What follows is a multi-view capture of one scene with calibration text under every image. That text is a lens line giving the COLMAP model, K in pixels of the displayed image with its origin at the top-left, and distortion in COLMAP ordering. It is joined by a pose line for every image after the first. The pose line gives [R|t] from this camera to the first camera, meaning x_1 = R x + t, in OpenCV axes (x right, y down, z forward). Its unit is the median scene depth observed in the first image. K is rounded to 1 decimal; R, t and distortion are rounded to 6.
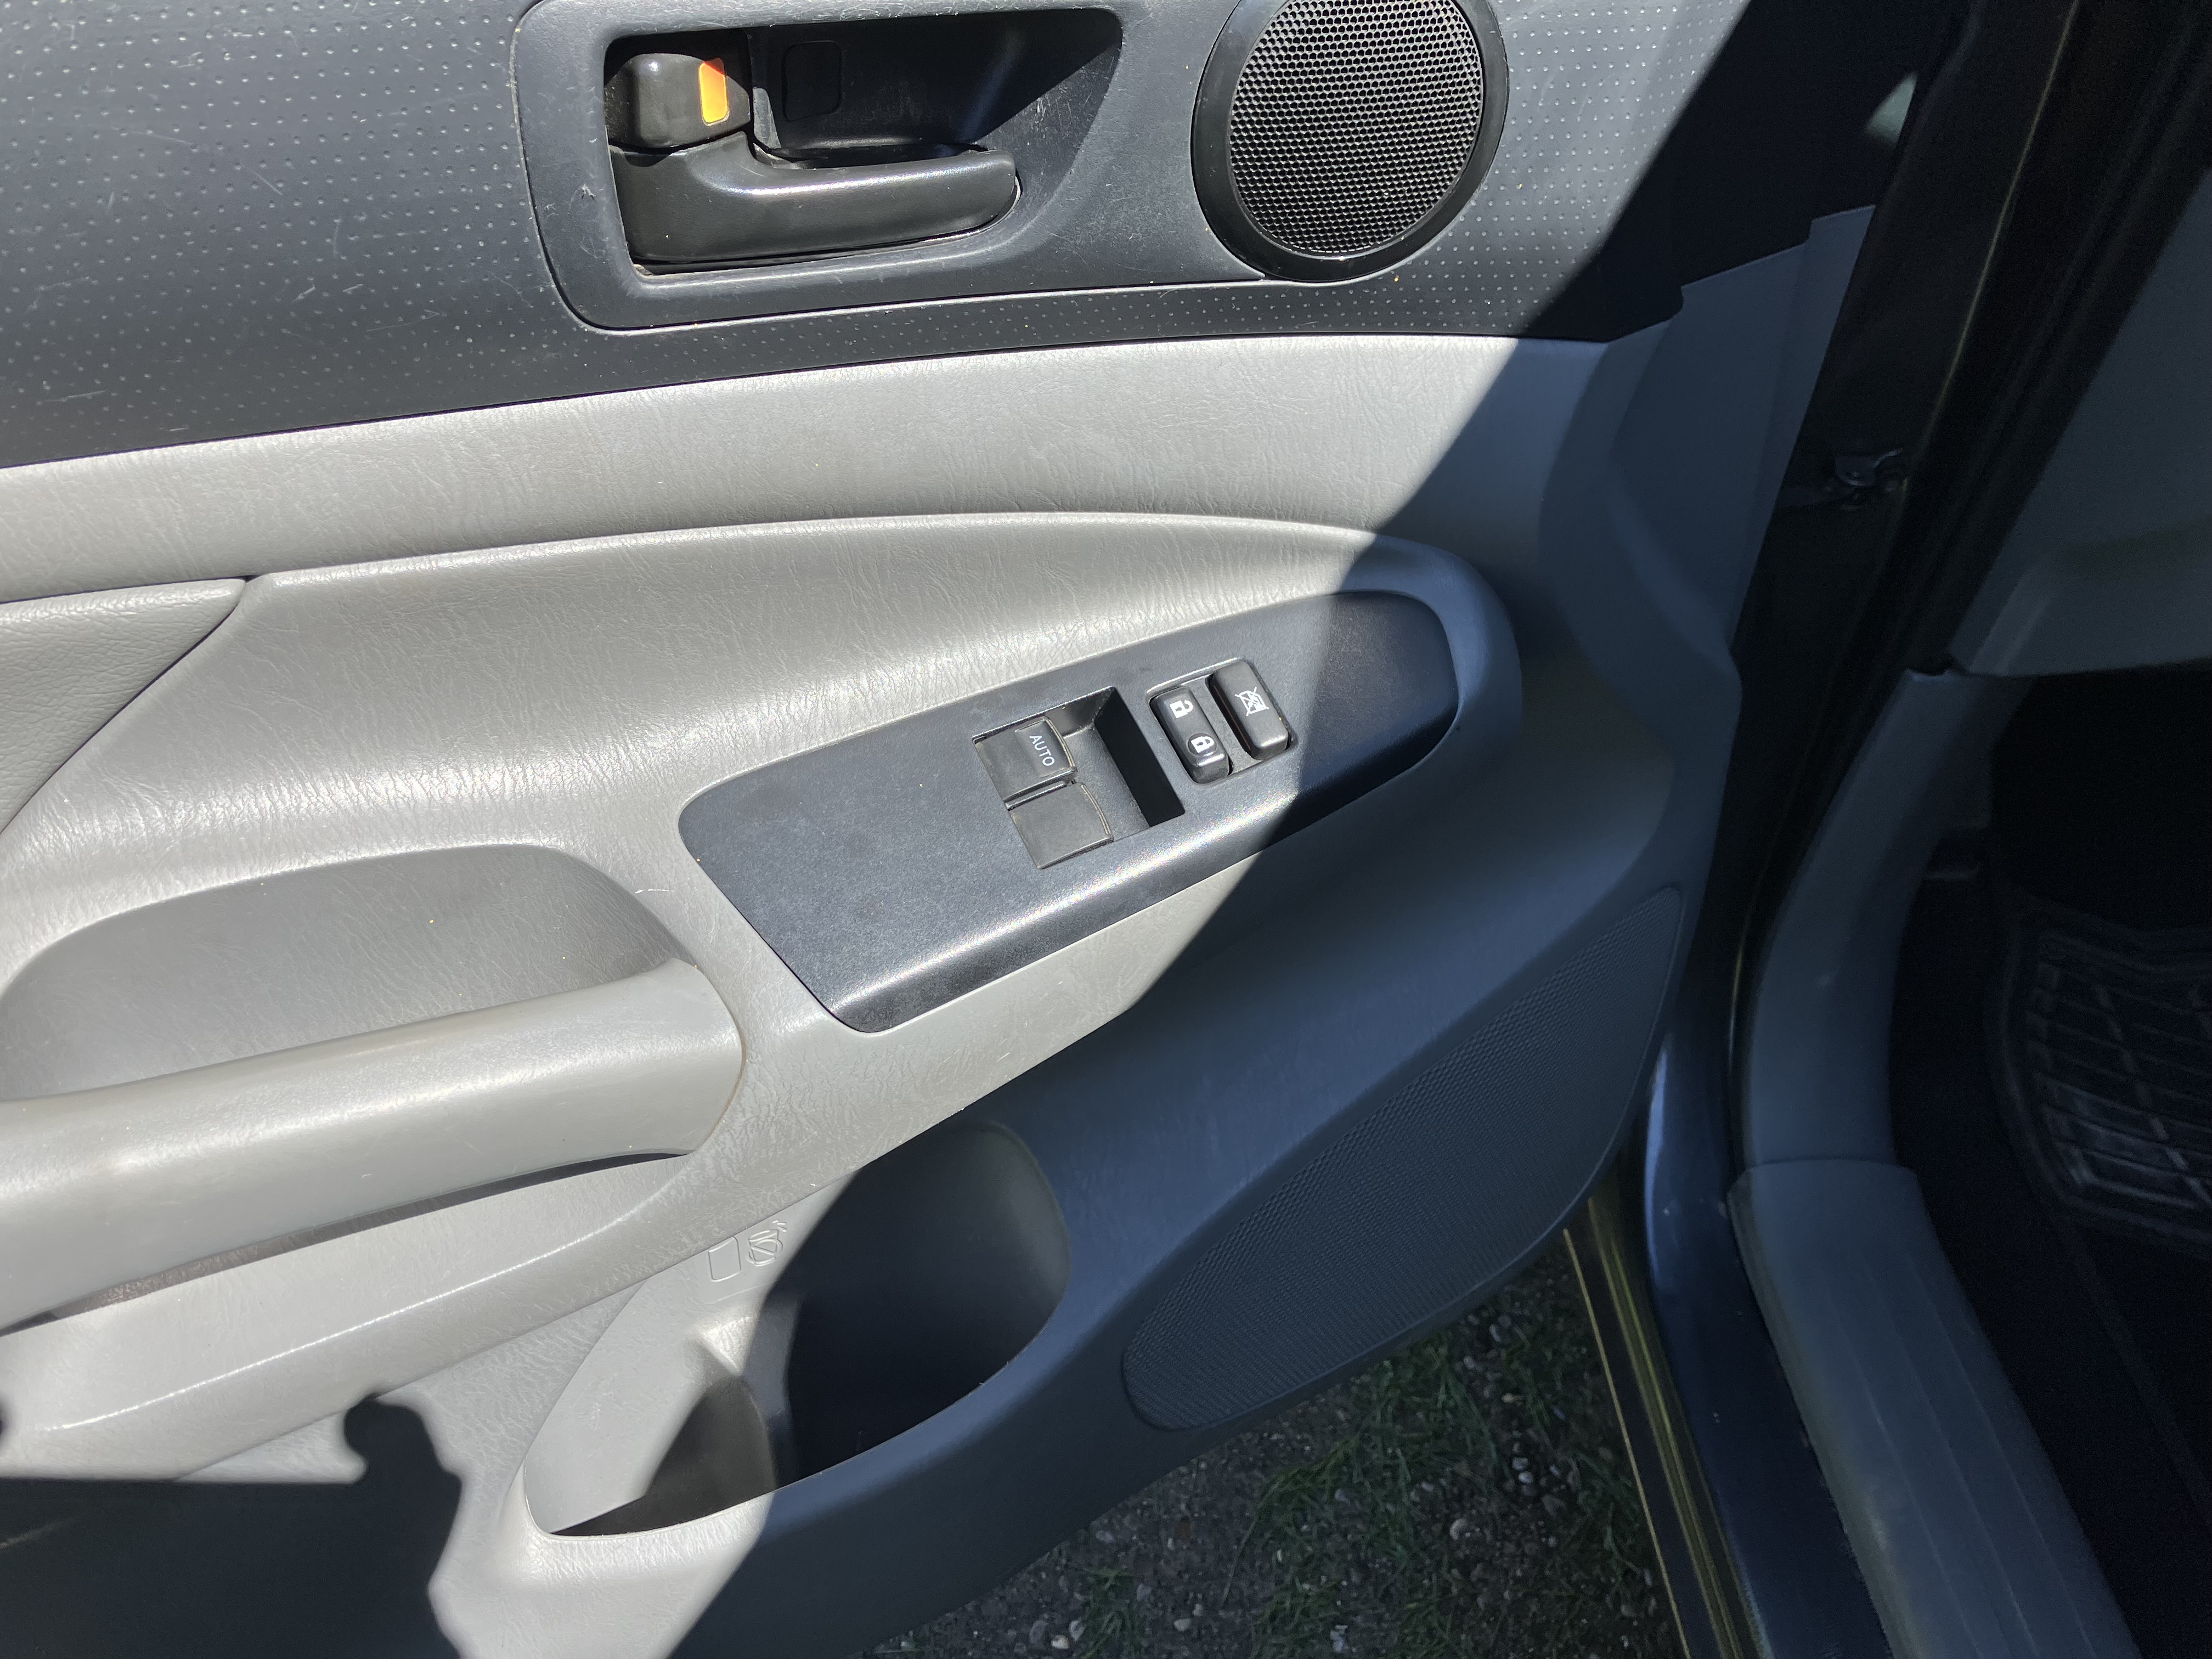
lens RADIAL K [[1828.9, 0, 1119.0], [0, 1828.9, 842.9], [0, 0, 1]] dist [0.039501, -0.011899]
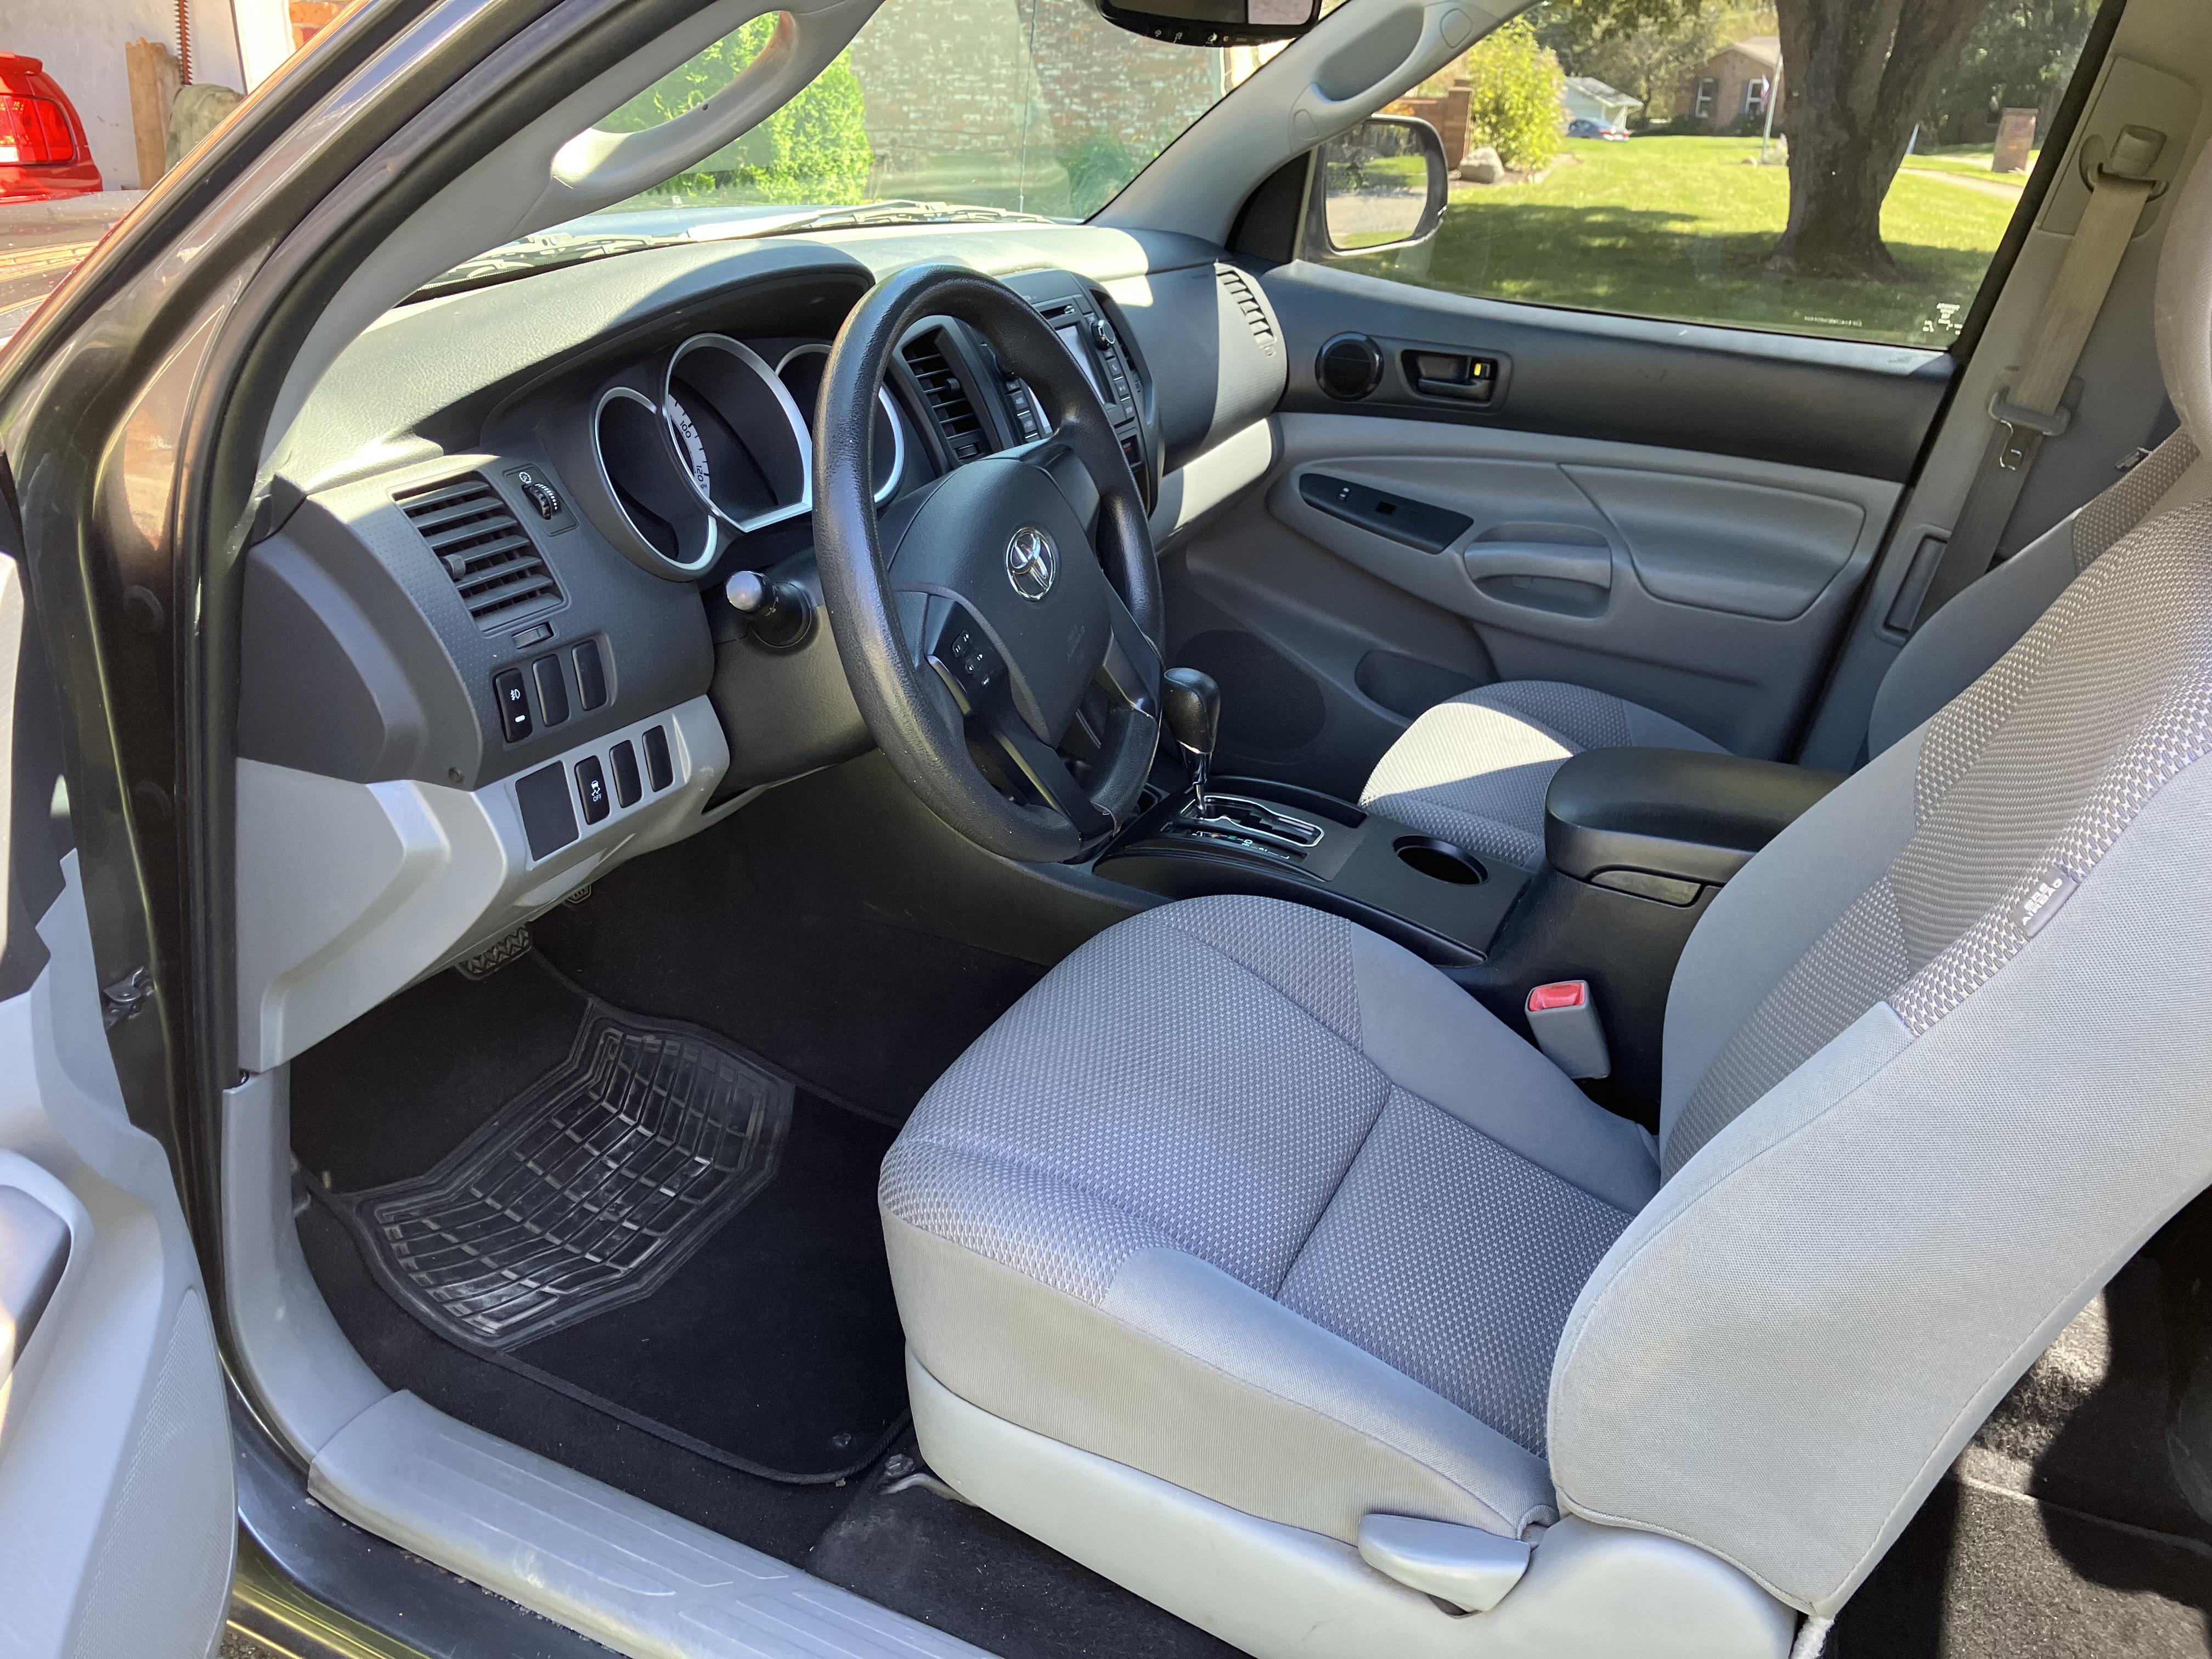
lens RADIAL K [[1828.9, 0, 1119.0], [0, 1828.9, 842.9], [0, 0, 1]] dist [0.039501, -0.011899]
pose [[0.452793, -0.366797, 0.812673, -0.309041], [0.529715, 0.843833, 0.085722, -0.007415], [-0.717203, 0.391671, 0.576380, -0.362454]]
